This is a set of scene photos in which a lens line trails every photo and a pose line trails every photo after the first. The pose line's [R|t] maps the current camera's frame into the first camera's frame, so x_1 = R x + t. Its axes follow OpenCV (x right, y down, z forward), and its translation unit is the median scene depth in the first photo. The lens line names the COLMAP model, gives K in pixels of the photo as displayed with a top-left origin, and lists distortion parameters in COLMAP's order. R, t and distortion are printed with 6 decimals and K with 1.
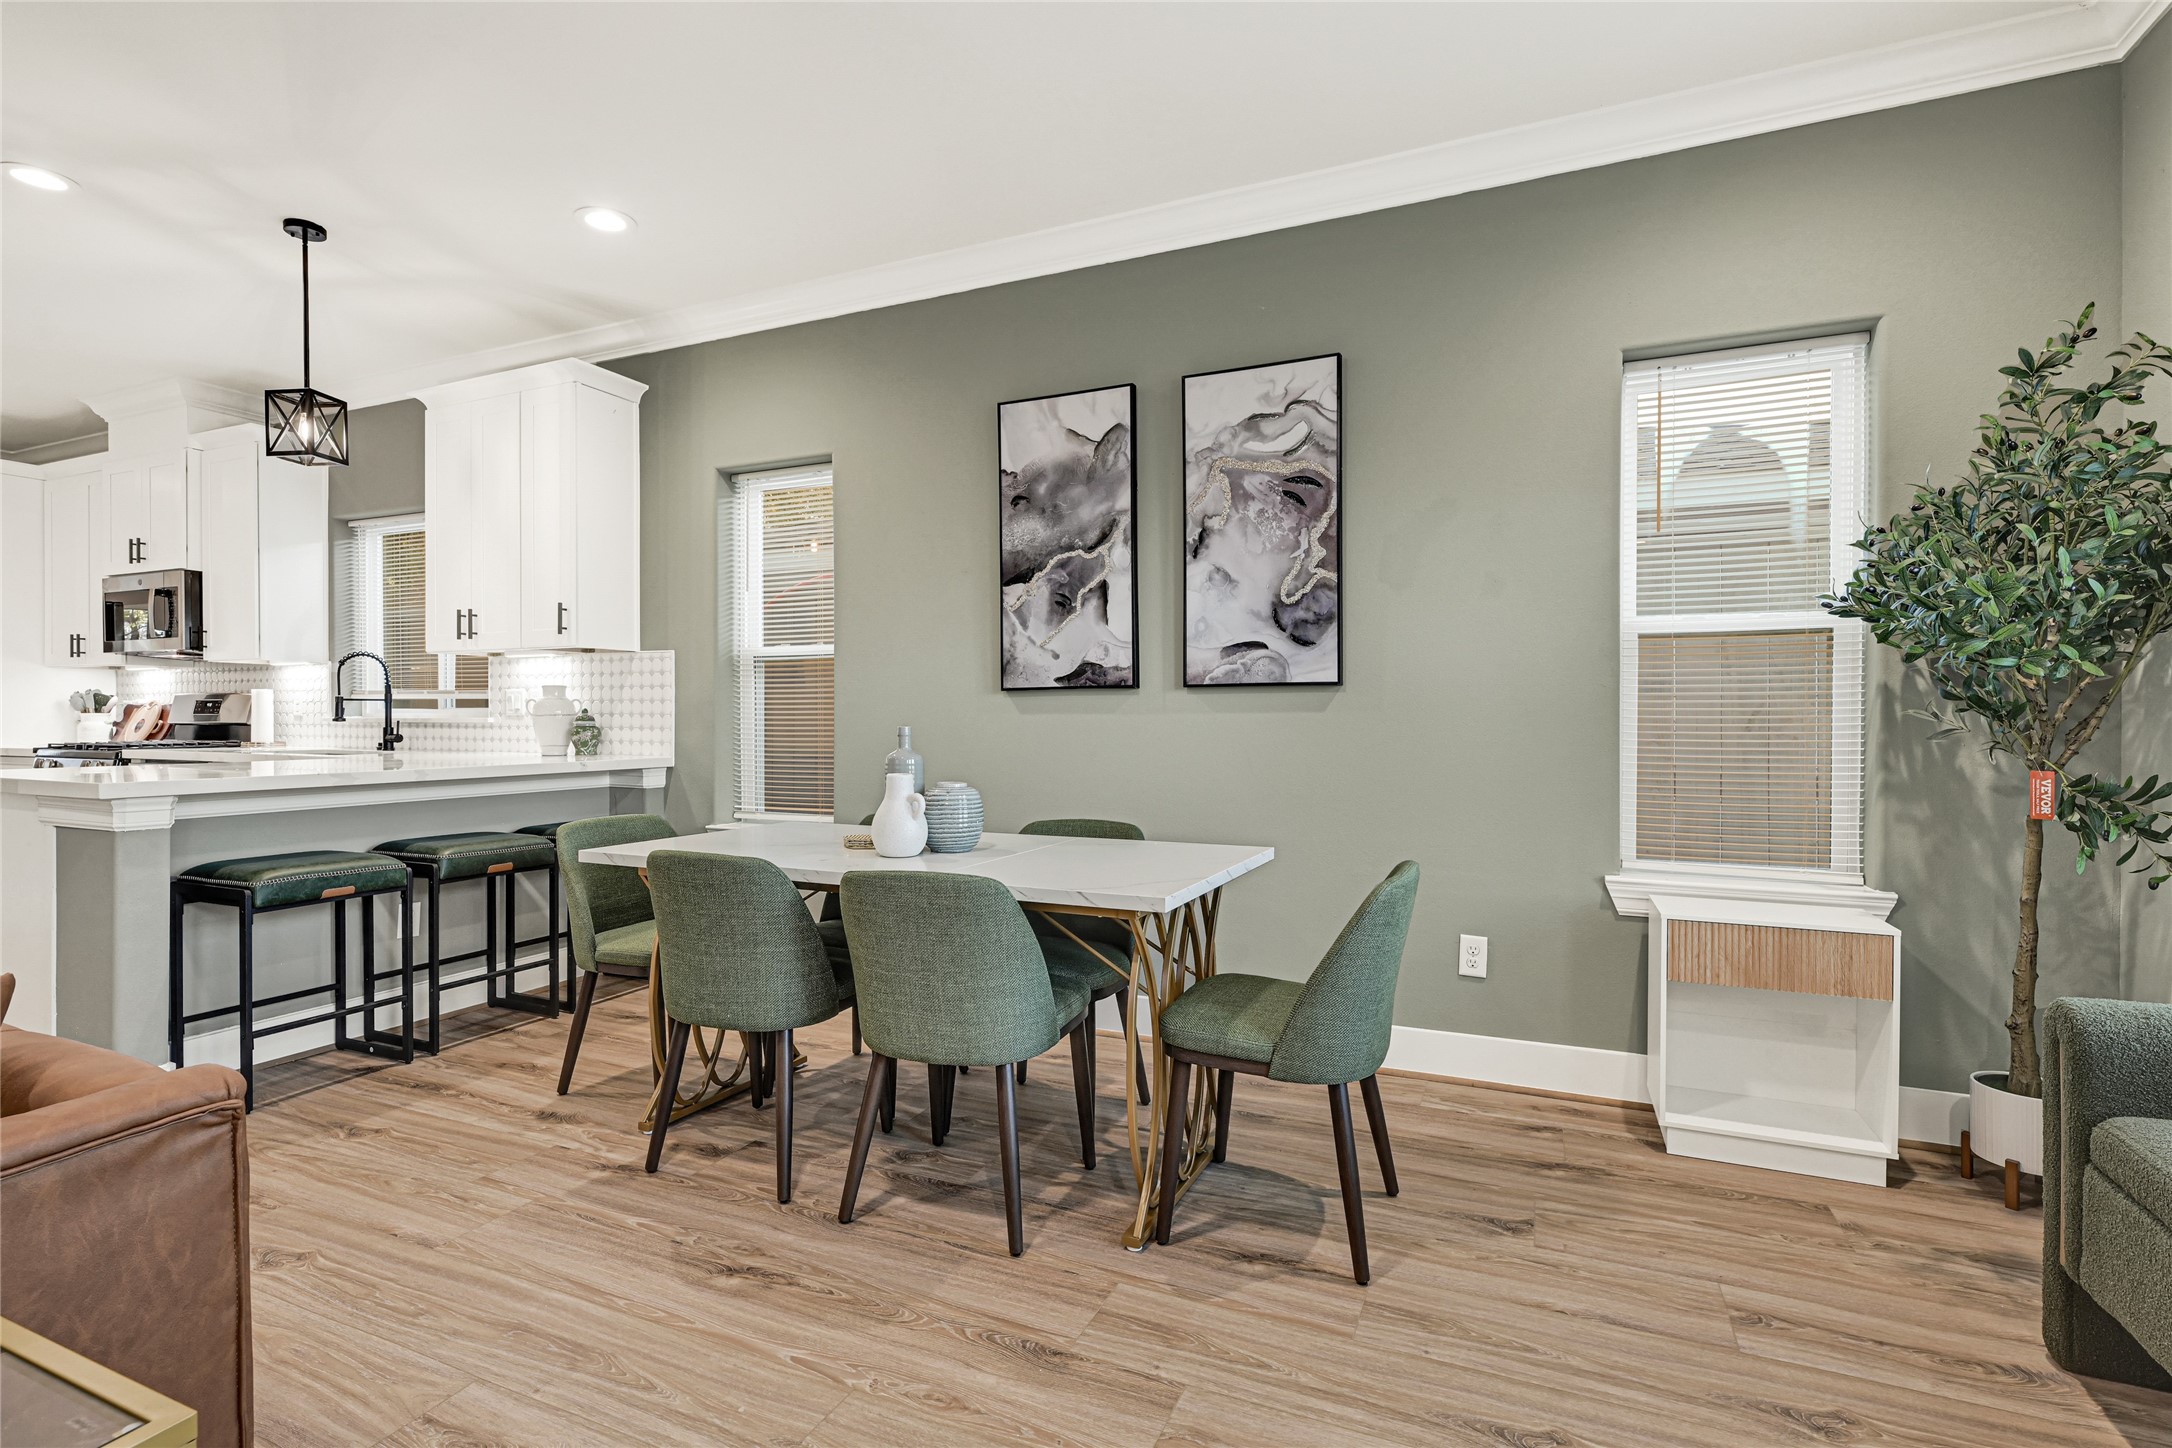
lens RADIAL K [[1009.1, 0, 1086.0], [0, 1009.1, 724.0], [0, 0, 1]] dist [0.000398, -0.000266]
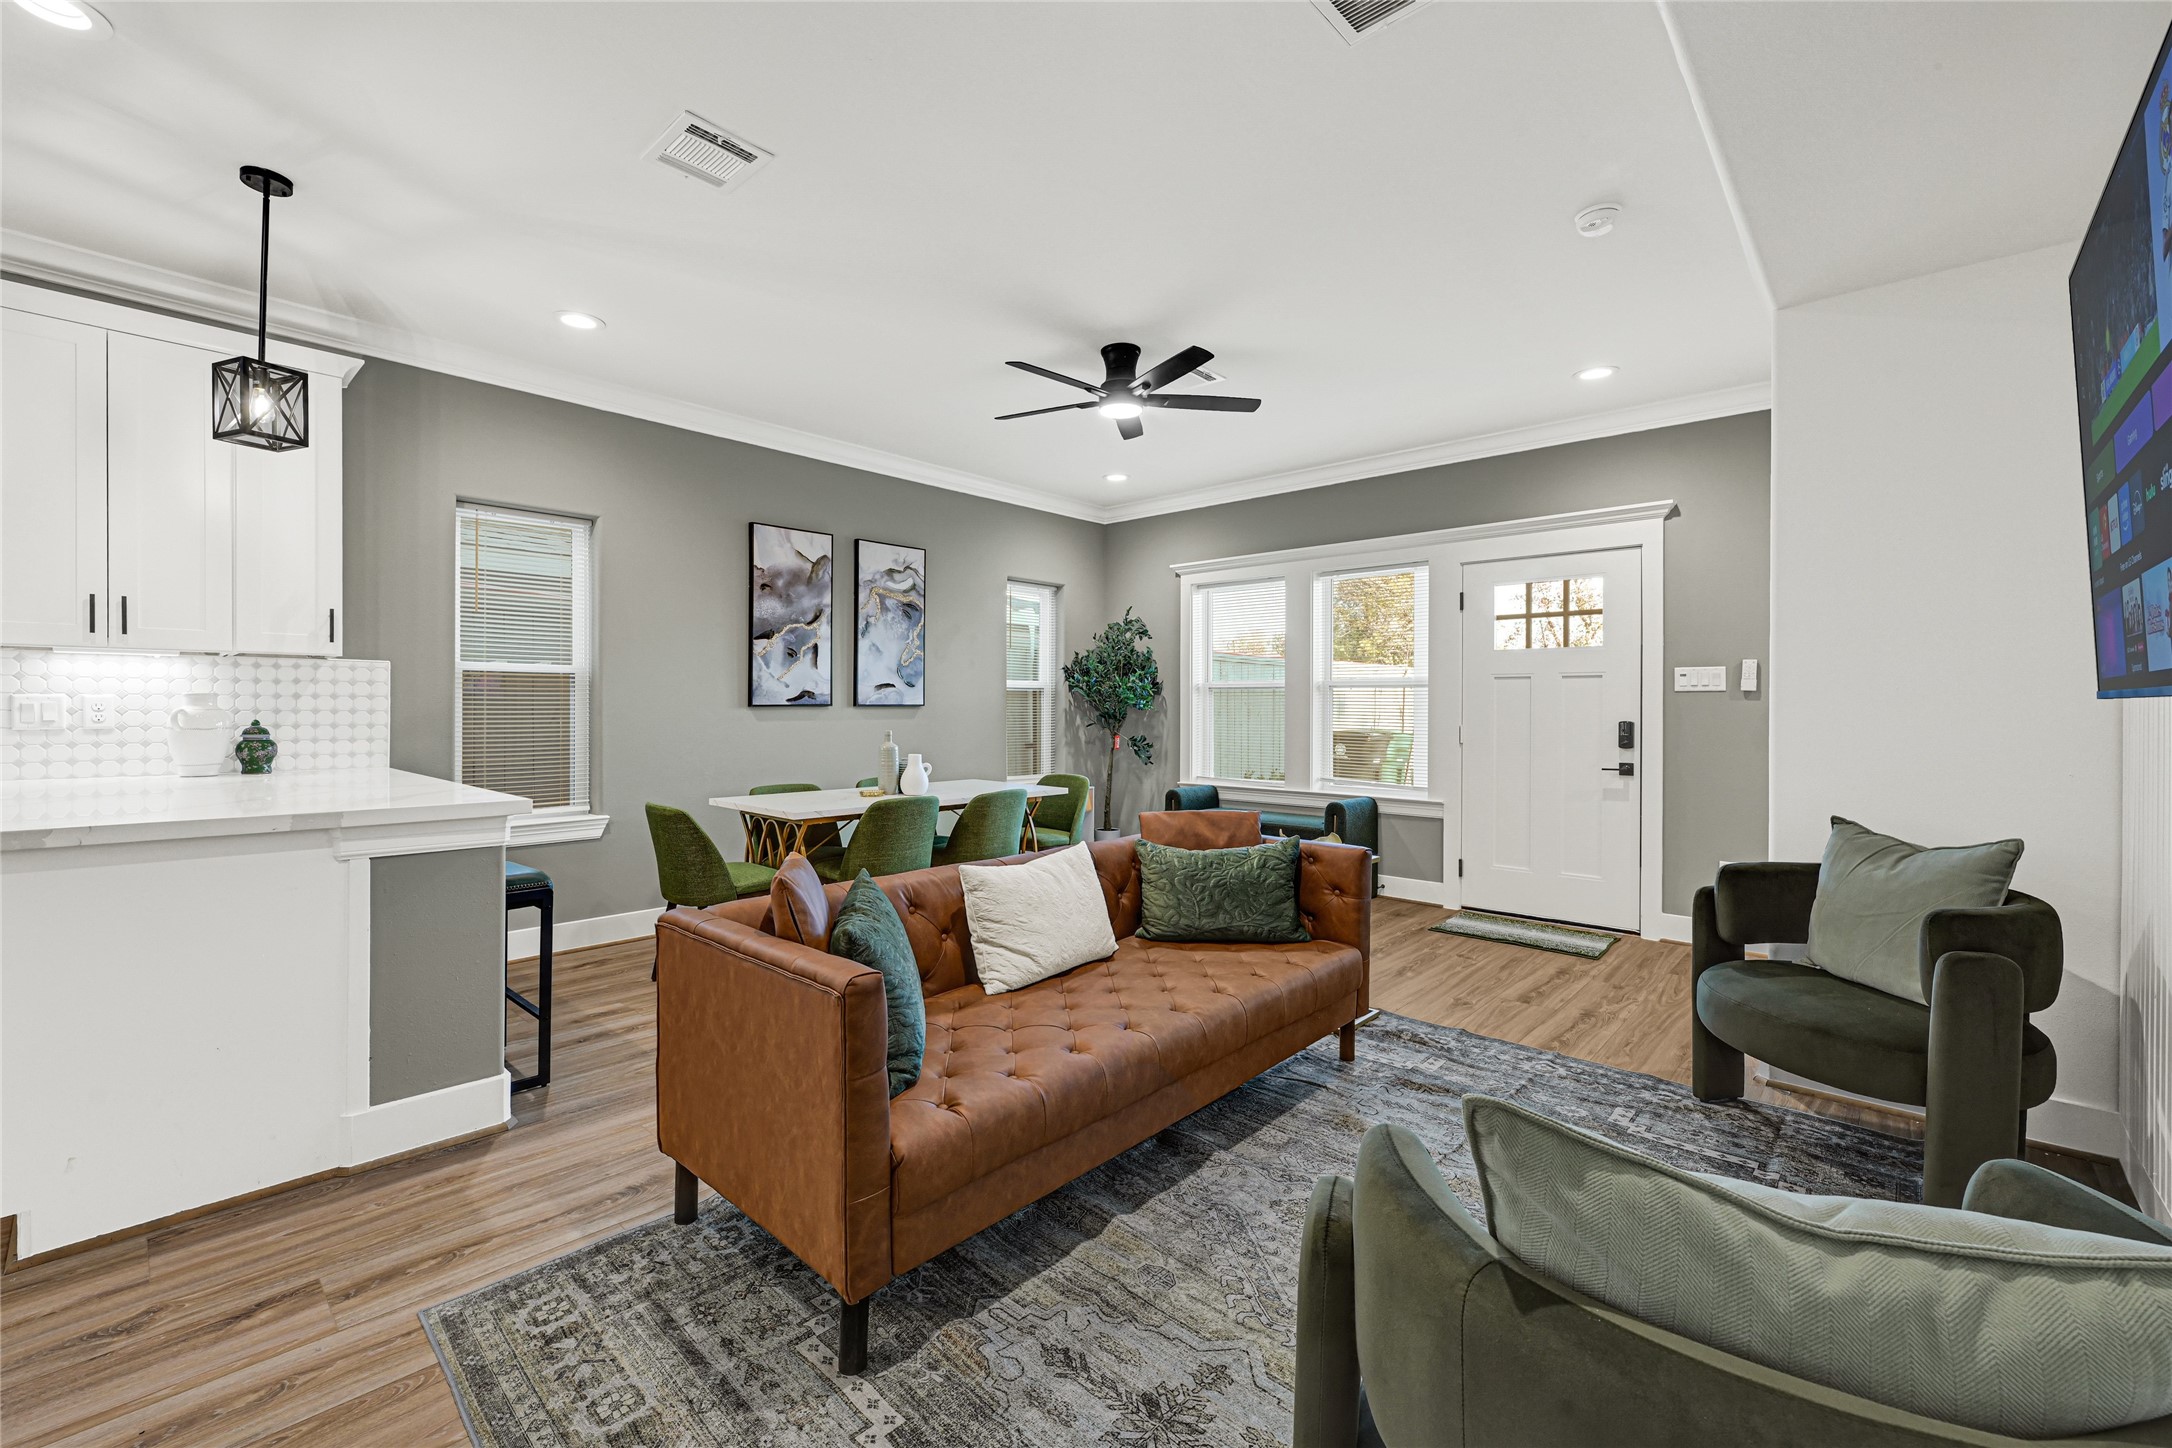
lens RADIAL K [[915.1, 0, 1093.9], [0, 915.1, 715.2], [0, 0, 1]] dist [0.001366, 0.000161]
pose [[0.308976, -0.003465, 0.951063, -1.317678], [0.010809, 0.999942, 0.000131, -0.014788], [-0.951008, 0.010240, 0.308996, 0.067426]]
